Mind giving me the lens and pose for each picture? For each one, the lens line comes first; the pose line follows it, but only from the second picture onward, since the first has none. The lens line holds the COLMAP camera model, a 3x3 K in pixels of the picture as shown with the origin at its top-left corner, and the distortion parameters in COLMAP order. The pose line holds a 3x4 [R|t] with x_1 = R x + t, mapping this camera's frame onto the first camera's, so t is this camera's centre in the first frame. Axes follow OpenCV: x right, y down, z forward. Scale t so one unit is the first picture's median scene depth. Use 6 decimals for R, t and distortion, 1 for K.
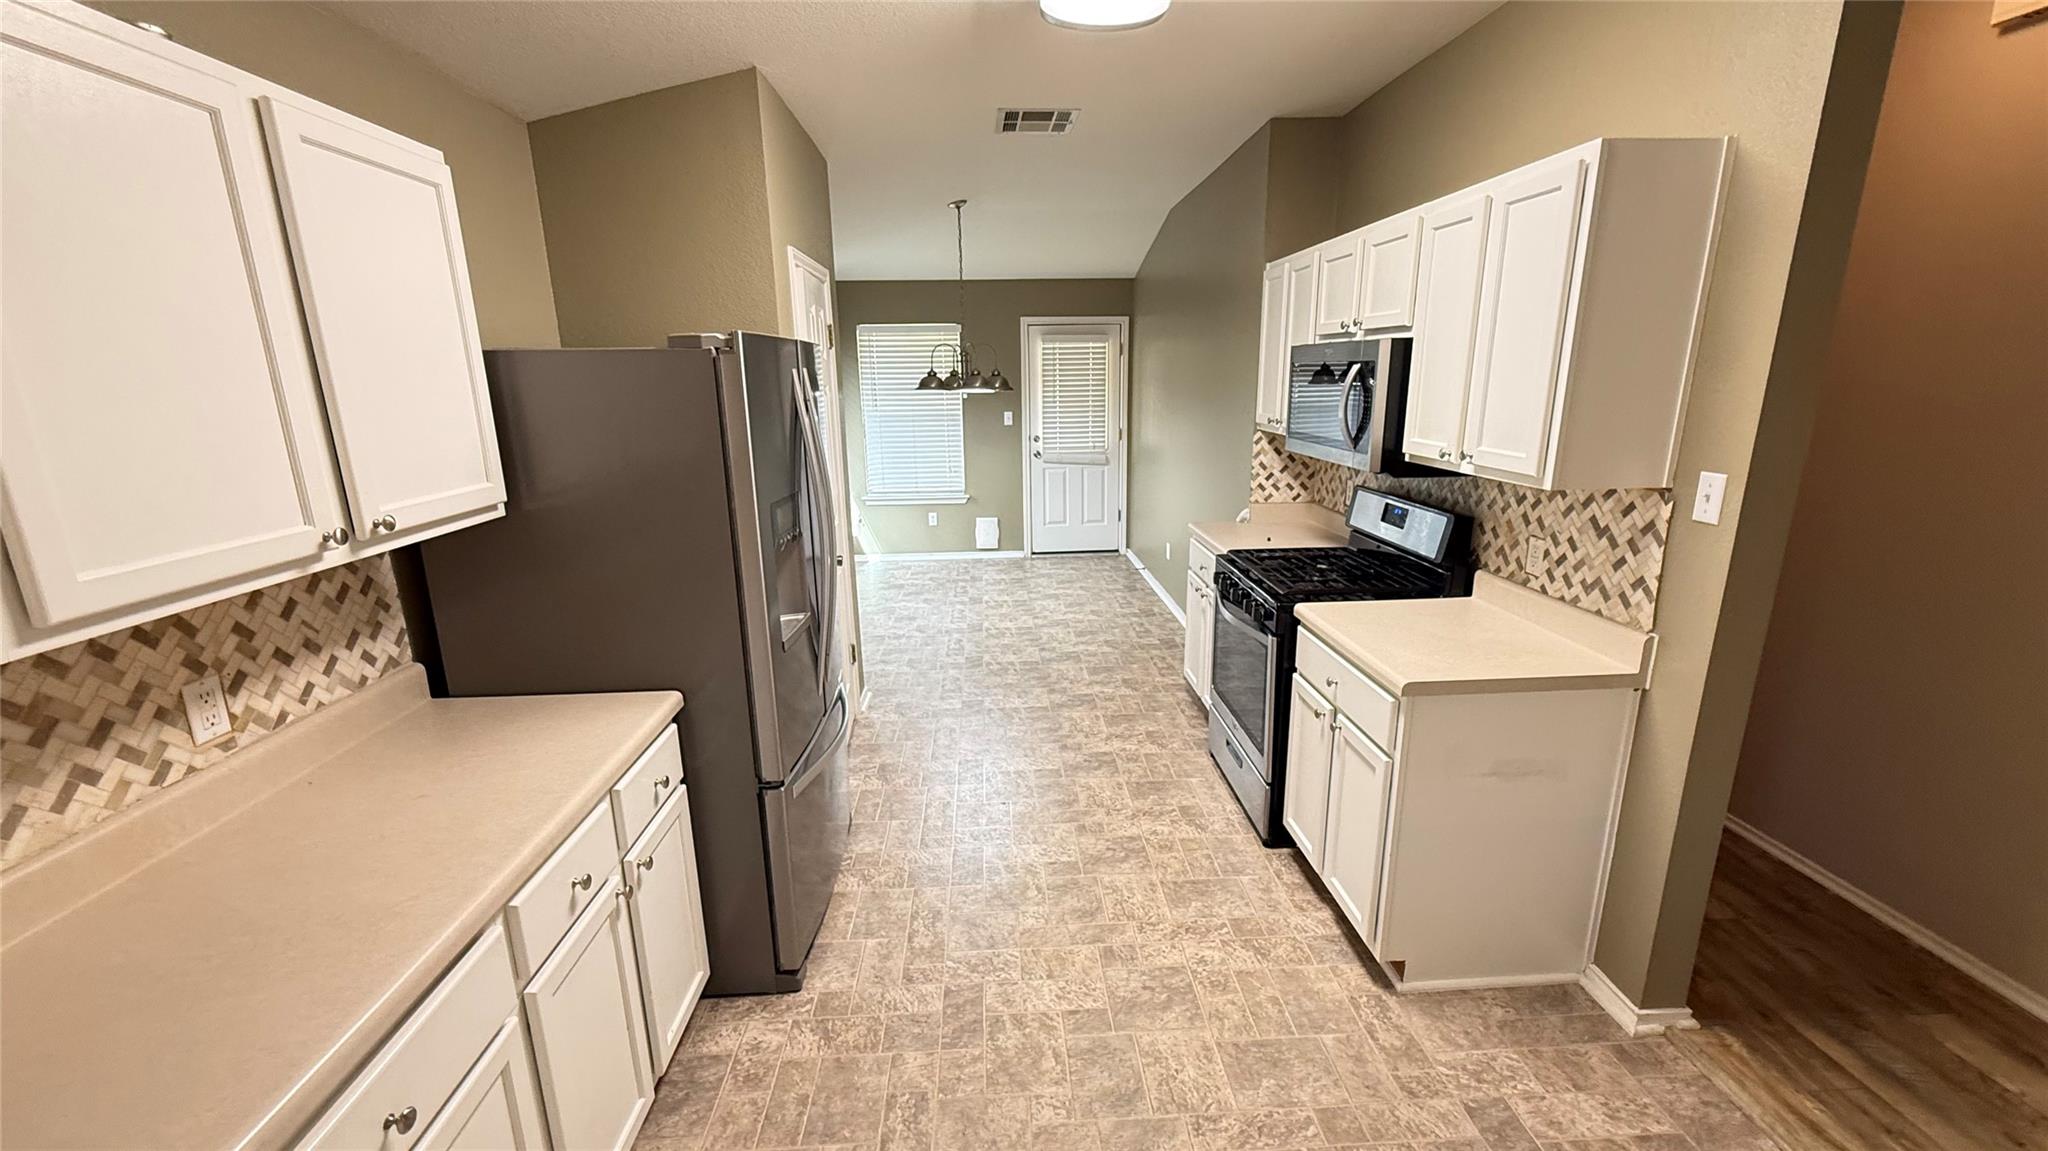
lens RADIAL K [[808.0, 0, 1027.4], [0, 808.0, 574.6], [0, 0, 1]] dist [0.006720, 0.000159]
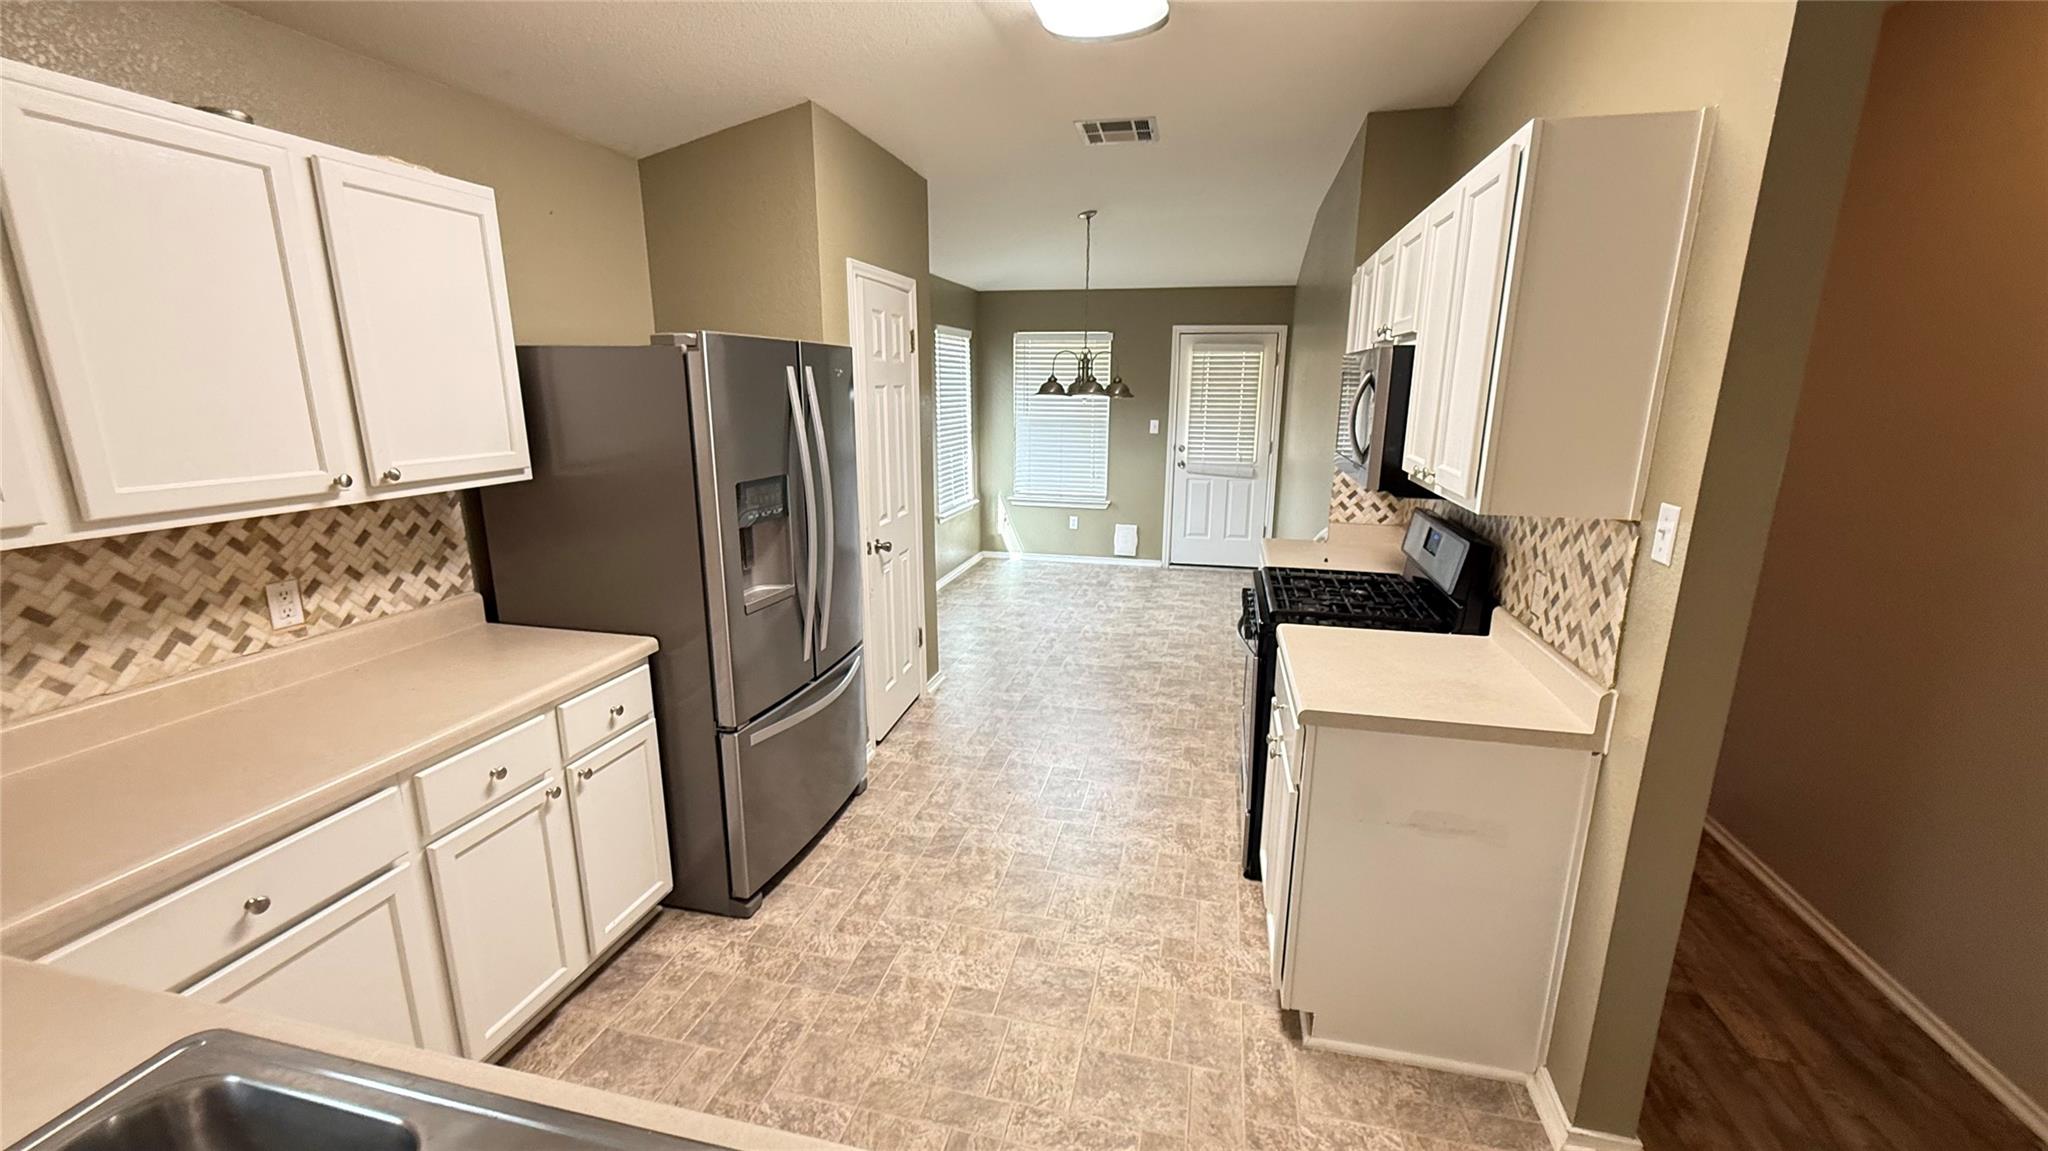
lens RADIAL K [[808.0, 0, 1033.6], [0, 808.0, 575.1], [0, 0, 1]] dist [0.006720, 0.000159]
pose [[0.961064, 0.084475, -0.263098, 0.378620], [-0.087419, 0.996171, 0.000516, 0.004817], [0.262134, 0.022504, 0.964769, 0.010158]]
